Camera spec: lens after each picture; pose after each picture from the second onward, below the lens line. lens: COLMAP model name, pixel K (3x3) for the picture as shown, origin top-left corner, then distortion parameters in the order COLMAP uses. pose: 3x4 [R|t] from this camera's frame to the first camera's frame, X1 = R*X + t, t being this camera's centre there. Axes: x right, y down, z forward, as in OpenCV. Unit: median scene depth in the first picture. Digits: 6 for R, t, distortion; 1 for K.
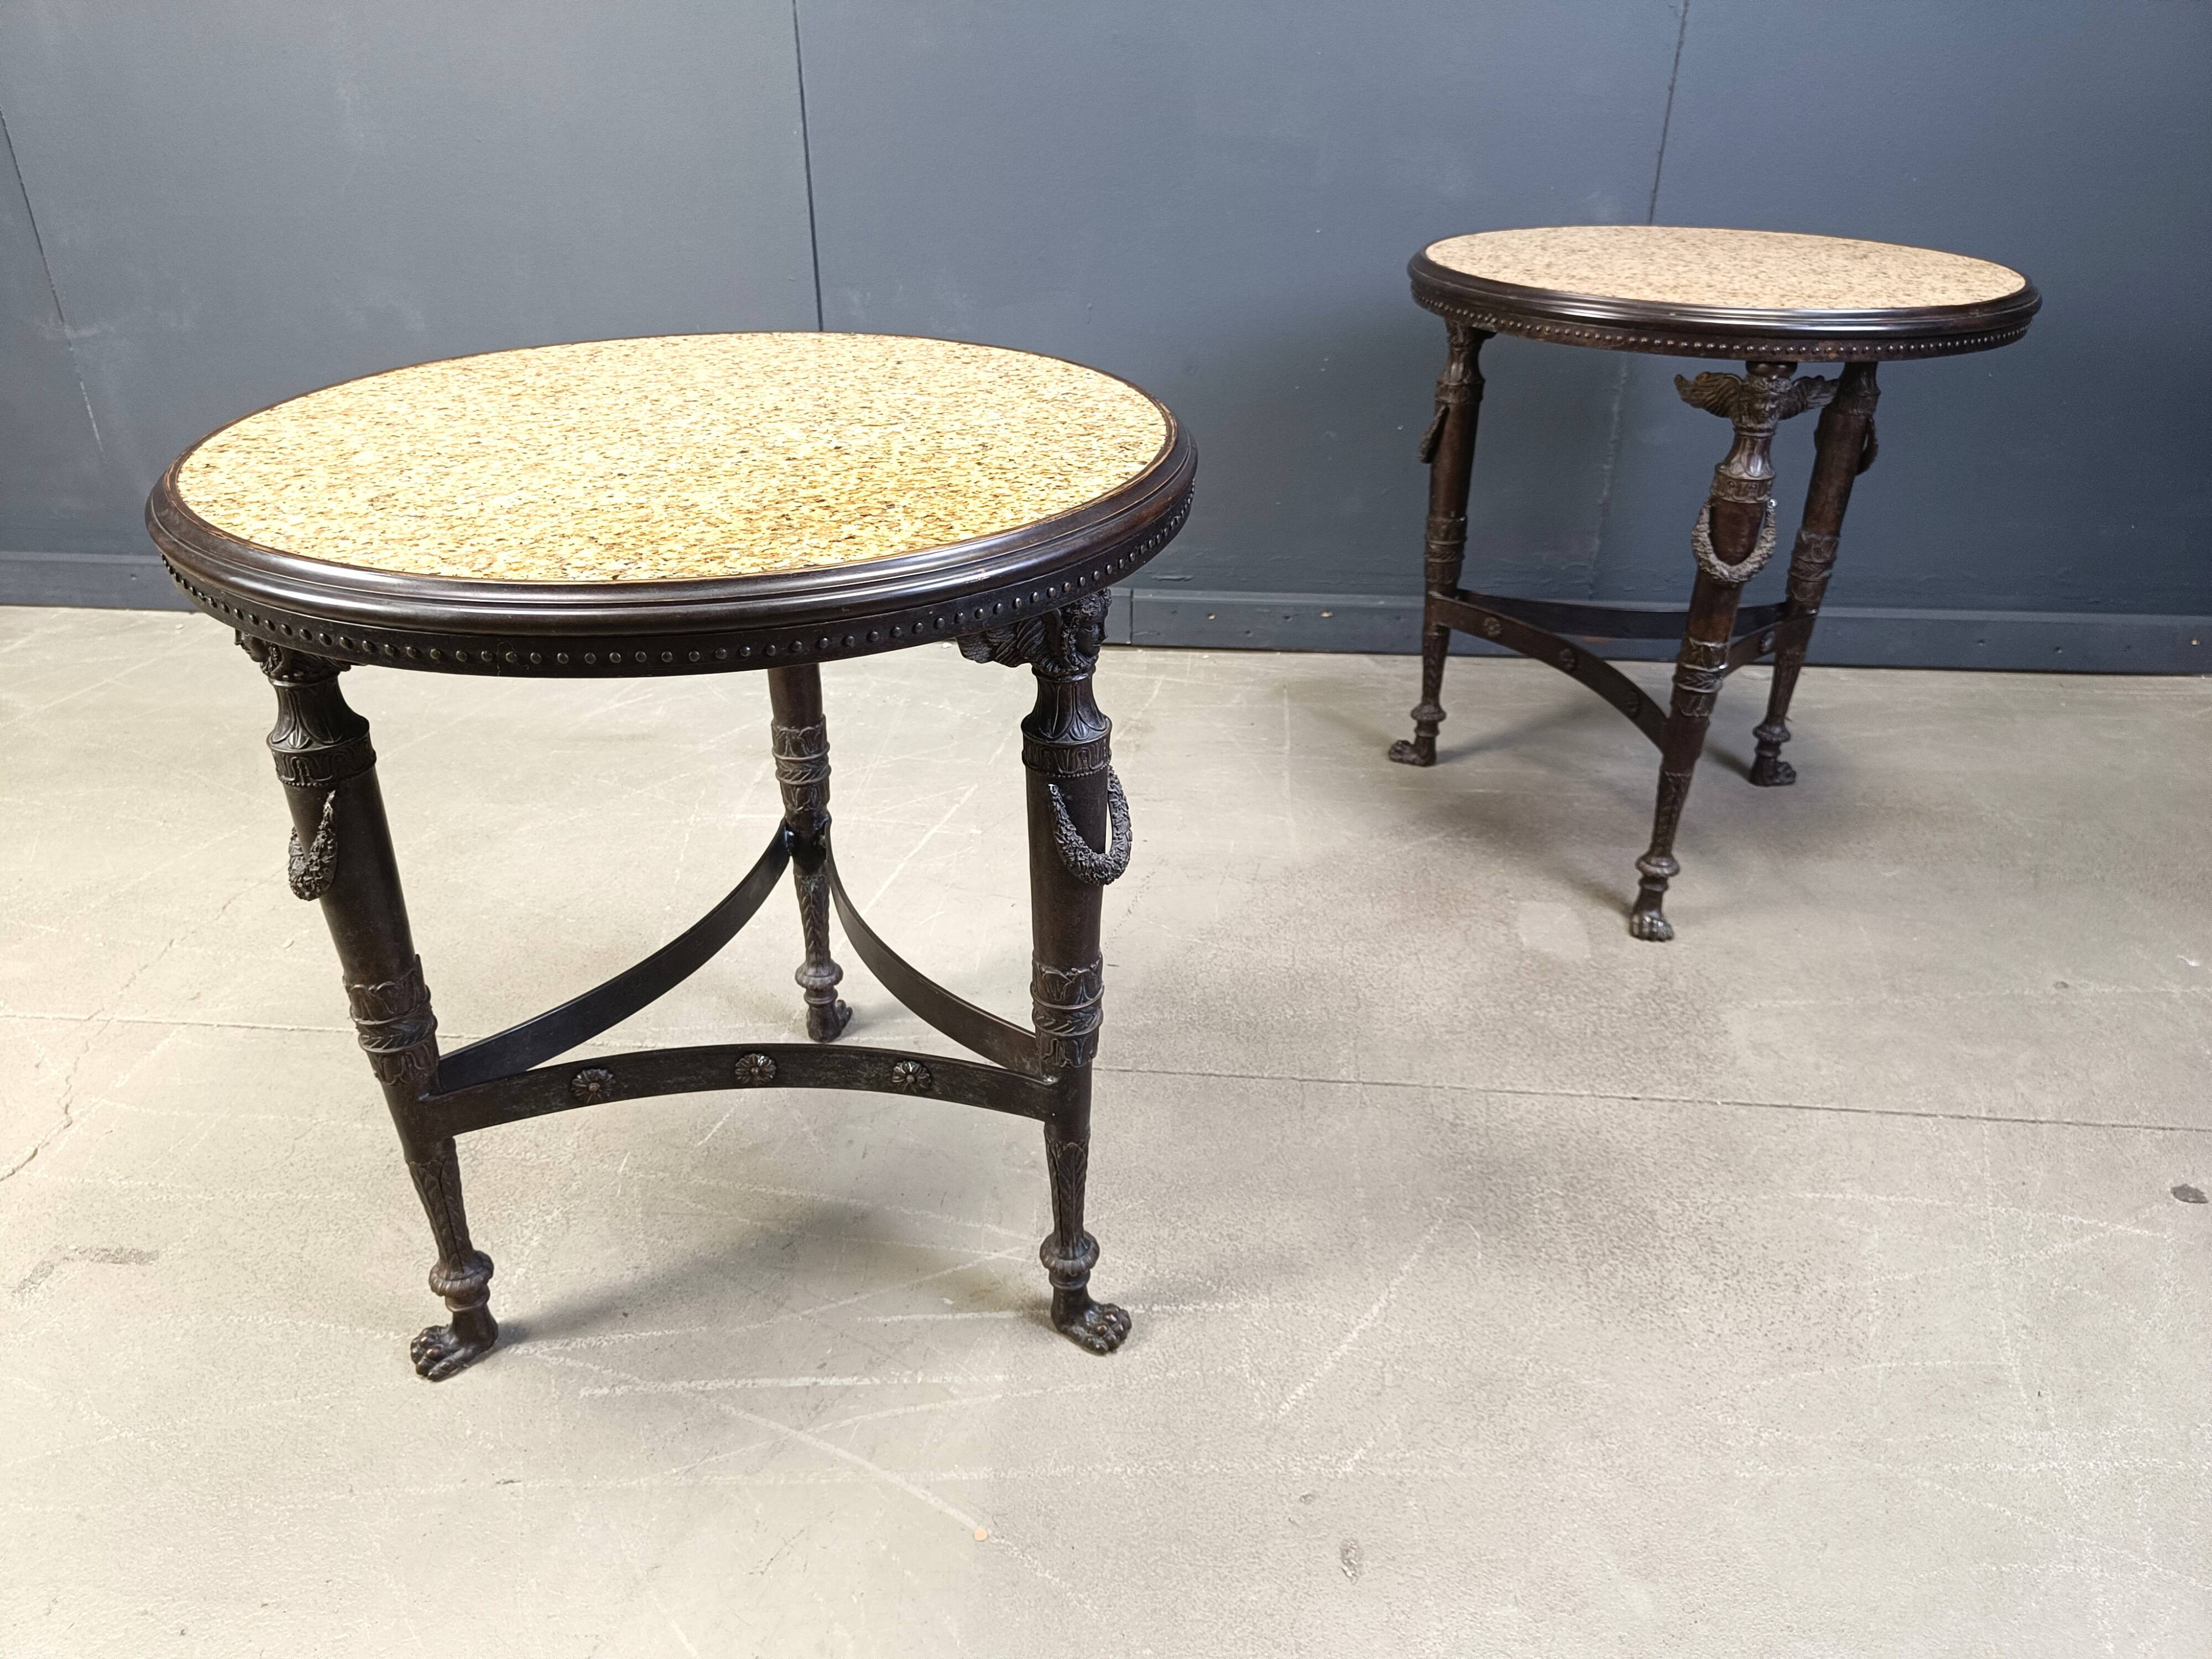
lens RADIAL K [[1549.8, 0, 1098.7], [0, 1549.8, 838.6], [0, 0, 1]] dist [0.012717, -0.006204]
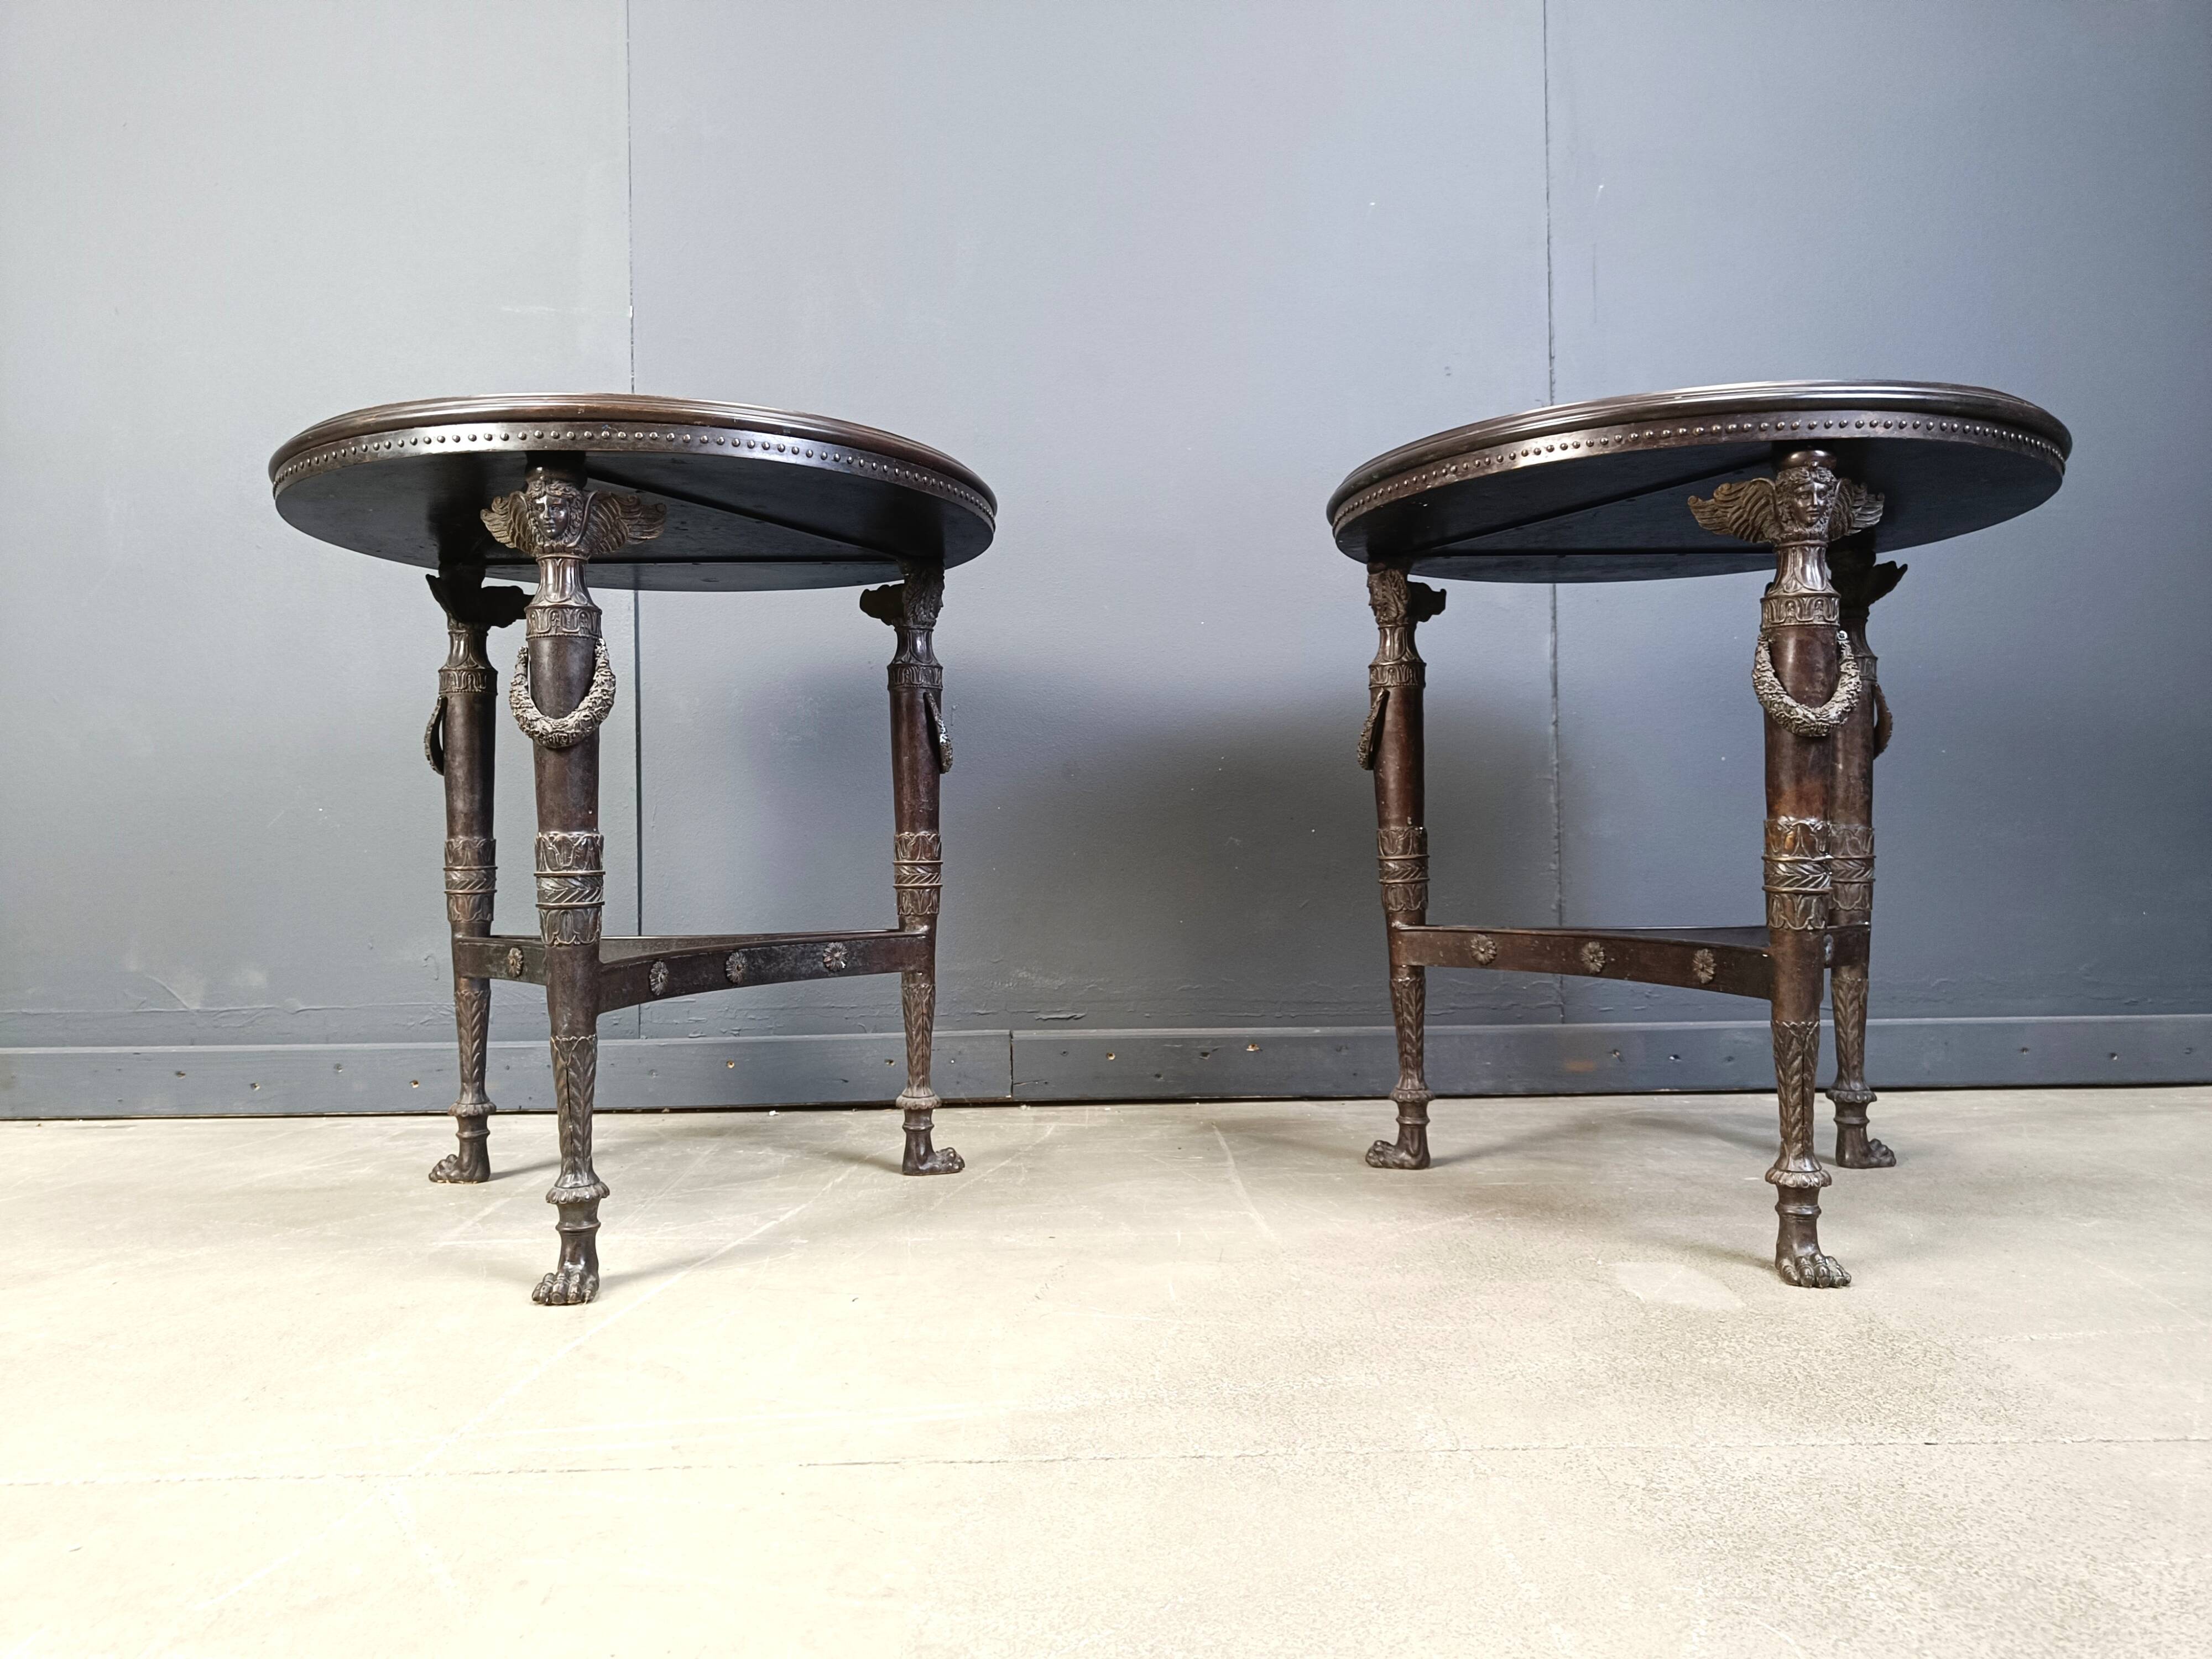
lens RADIAL K [[1549.8, 0, 1100.7], [0, 1549.8, 823.6], [0, 0, 1]] dist [0.012717, -0.006204]
pose [[0.994772, -0.016199, 0.100823, -0.017456], [0.062986, 0.874480, -0.480955, 0.207688], [-0.080377, 0.484791, 0.870929, 0.372927]]
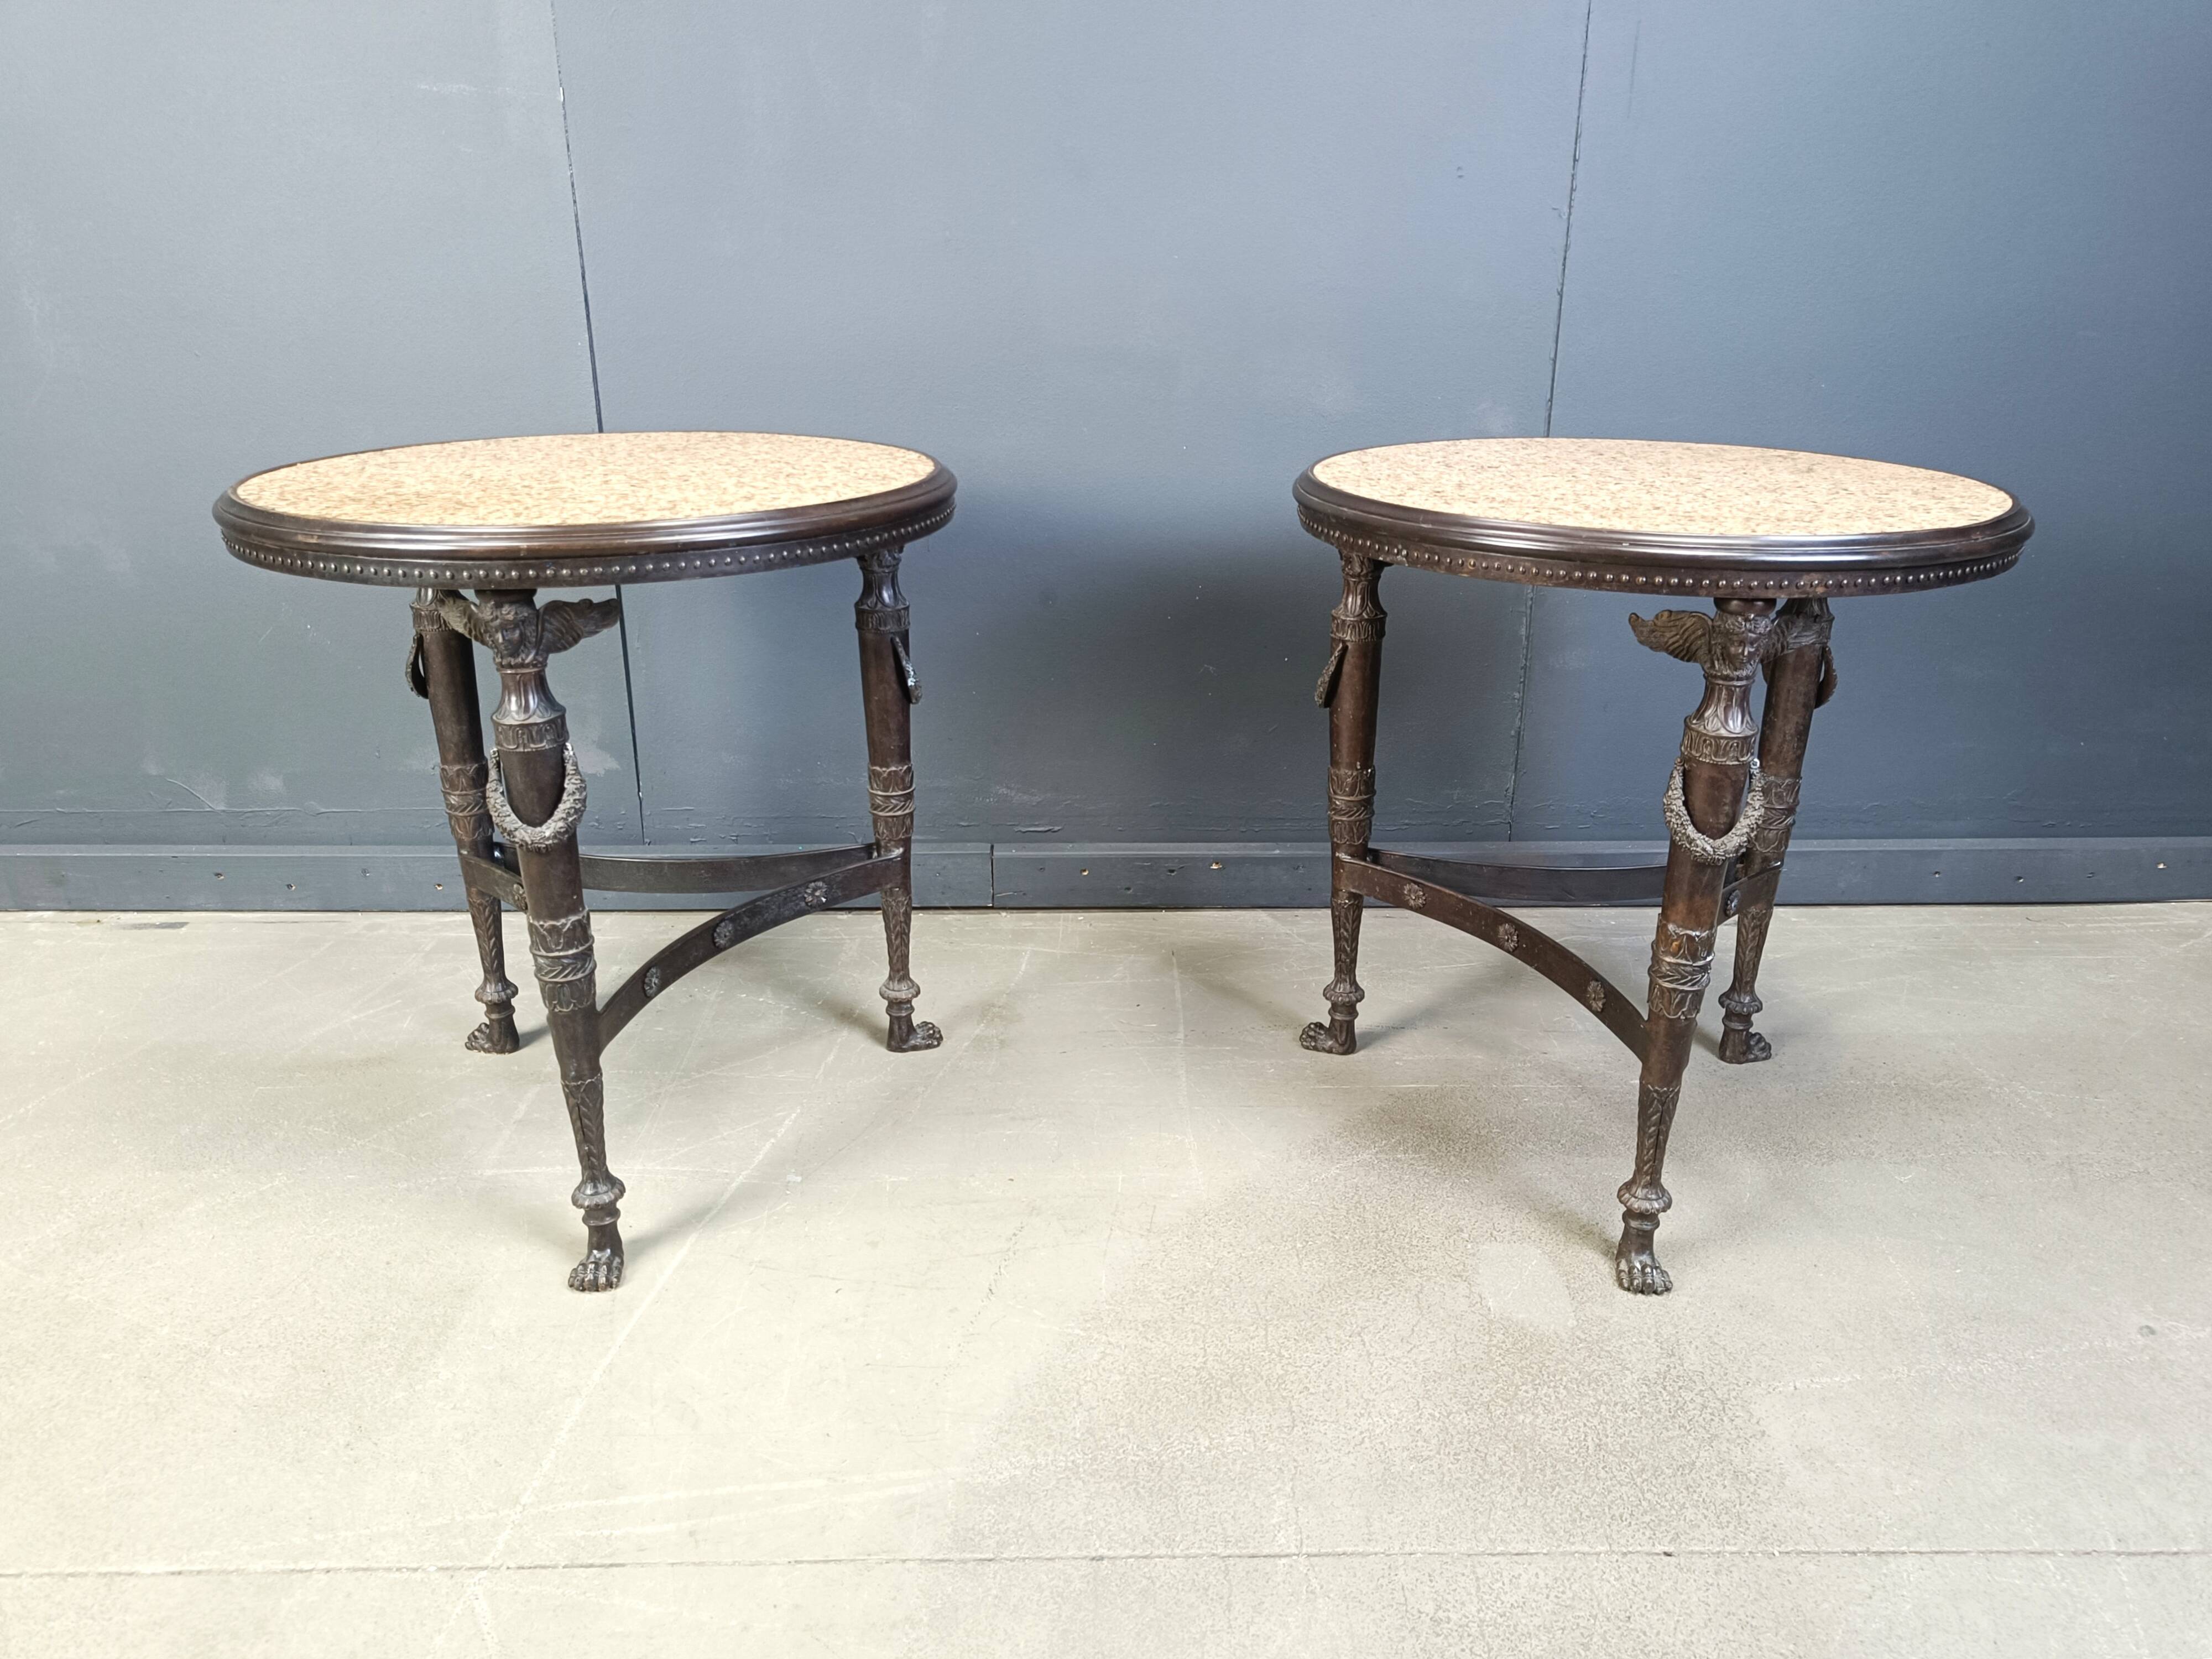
lens RADIAL K [[1549.8, 0, 1123.5], [0, 1549.8, 807.6], [0, 0, 1]] dist [0.012717, -0.006204]
pose [[0.995263, -0.032820, 0.091513, 0.025413], [0.045482, 0.989119, -0.139910, -0.088323], [-0.085925, 0.143410, 0.985926, 0.214257]]
